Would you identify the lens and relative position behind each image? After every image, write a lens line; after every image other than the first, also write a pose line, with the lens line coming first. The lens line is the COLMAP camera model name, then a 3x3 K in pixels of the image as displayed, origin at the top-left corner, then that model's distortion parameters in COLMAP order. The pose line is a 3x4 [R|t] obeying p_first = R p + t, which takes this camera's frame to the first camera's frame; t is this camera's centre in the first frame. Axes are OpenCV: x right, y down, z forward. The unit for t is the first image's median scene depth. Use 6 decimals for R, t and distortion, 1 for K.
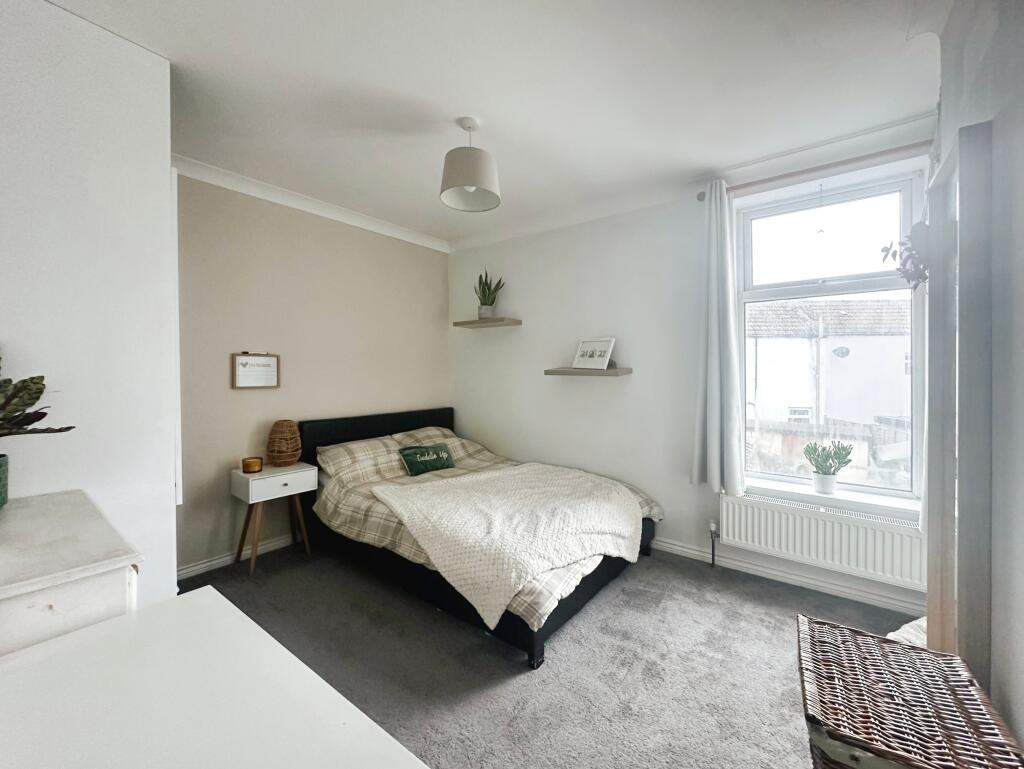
lens RADIAL K [[417.5, 0, 511.8], [0, 417.5, 381.3], [0, 0, 1]] dist [-0.004309, -0.000199]
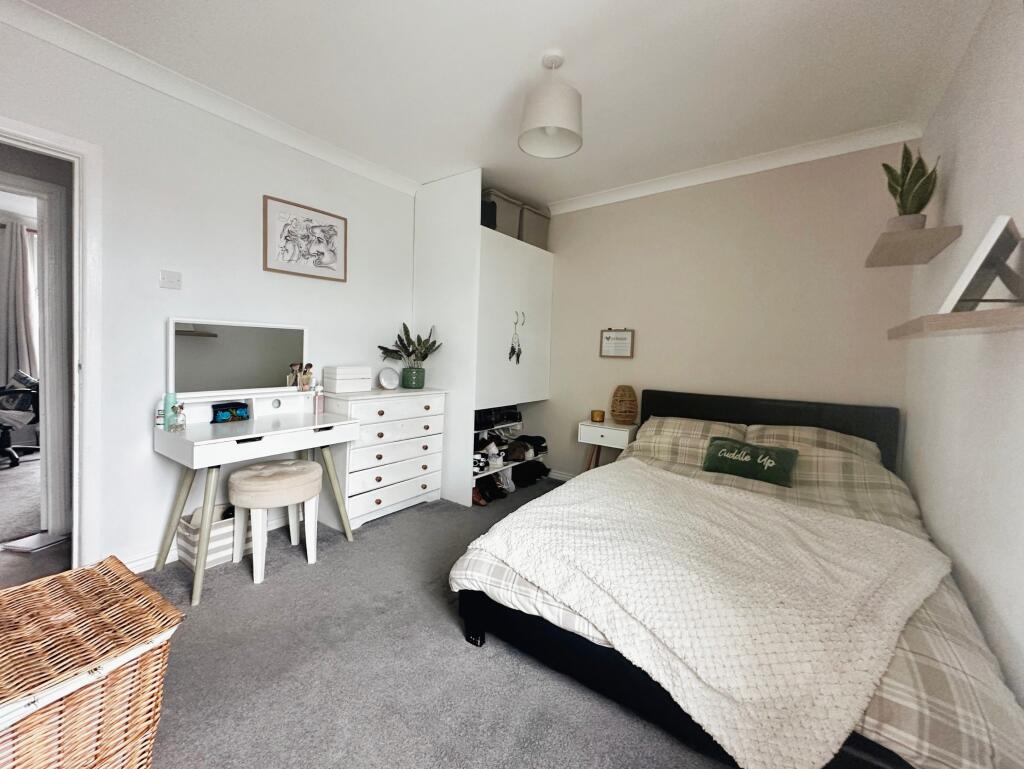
lens RADIAL K [[417.5, 0, 514.0], [0, 417.5, 377.5], [0, 0, 1]] dist [-0.004309, -0.000199]
pose [[0.014169, 0.051700, -0.998562, 0.628872], [-0.050310, 0.997434, 0.050927, 0.028178], [0.998633, 0.049516, 0.016733, 0.687914]]
